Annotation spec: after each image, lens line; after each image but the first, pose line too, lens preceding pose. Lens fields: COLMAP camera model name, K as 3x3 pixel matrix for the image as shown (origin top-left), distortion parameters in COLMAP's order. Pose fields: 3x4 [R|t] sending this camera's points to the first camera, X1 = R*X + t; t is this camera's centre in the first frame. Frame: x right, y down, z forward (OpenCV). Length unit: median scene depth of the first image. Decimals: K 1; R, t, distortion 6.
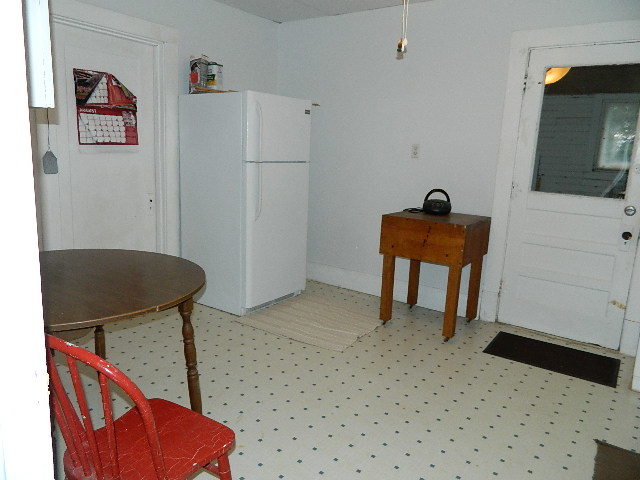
lens RADIAL K [[488.3, 0, 320.0], [0, 488.3, 240.0], [0, 0, 1]] dist [0.050349, -0.000965]
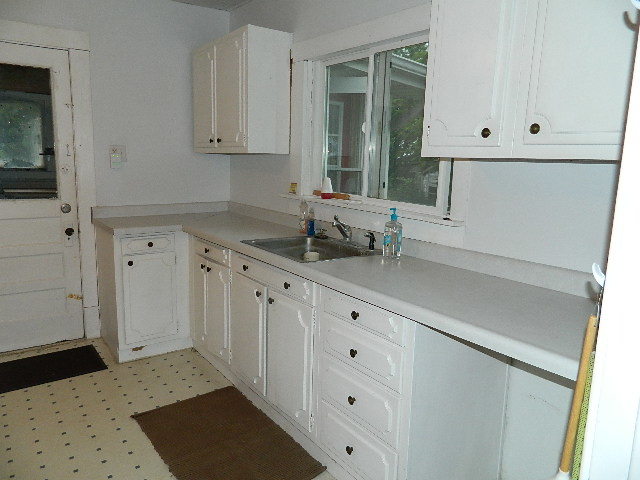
lens RADIAL K [[488.3, 0, 320.0], [0, 488.3, 240.0], [0, 0, 1]] dist [0.050349, -0.000965]
pose [[0.346696, -0.190847, 0.918357, -0.166210], [0.174901, 0.975064, 0.136603, -0.040838], [-0.921527, 0.113262, 0.371430, 0.113796]]
